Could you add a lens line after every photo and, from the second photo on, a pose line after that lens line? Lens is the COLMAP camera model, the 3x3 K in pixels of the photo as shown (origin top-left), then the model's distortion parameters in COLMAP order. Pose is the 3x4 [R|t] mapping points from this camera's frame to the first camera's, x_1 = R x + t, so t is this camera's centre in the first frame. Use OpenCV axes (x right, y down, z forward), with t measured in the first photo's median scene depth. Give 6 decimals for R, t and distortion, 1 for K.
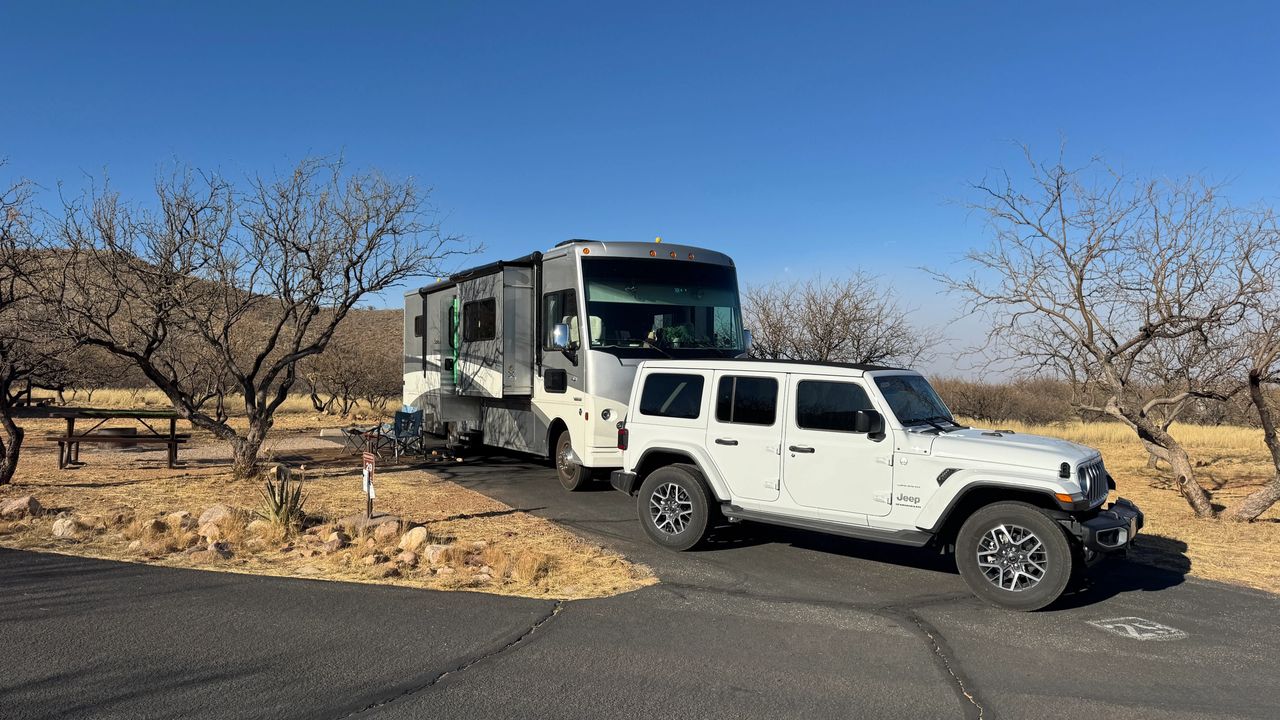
lens RADIAL K [[902.0, 0, 640.0], [0, 902.0, 360.0], [0, 0, 1]] dist [-0.001413, -0.000060]
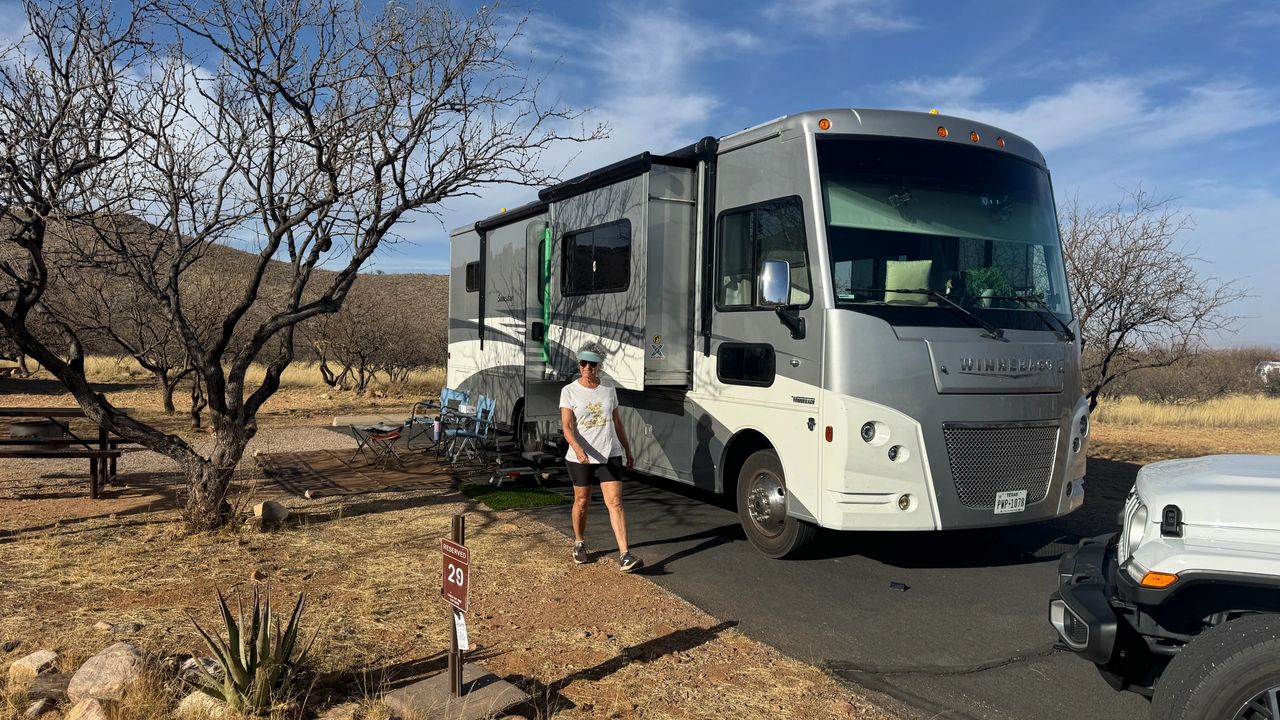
lens RADIAL K [[935.0, 0, 639.2], [0, 935.0, 383.7], [0, 0, 1]] dist [0.001164, 0.001641]
pose [[0.999727, 0.010840, -0.020713, -0.142399], [-0.009536, 0.998027, 0.062051, -0.000557], [0.021345, -0.061836, 0.997858, 0.392333]]
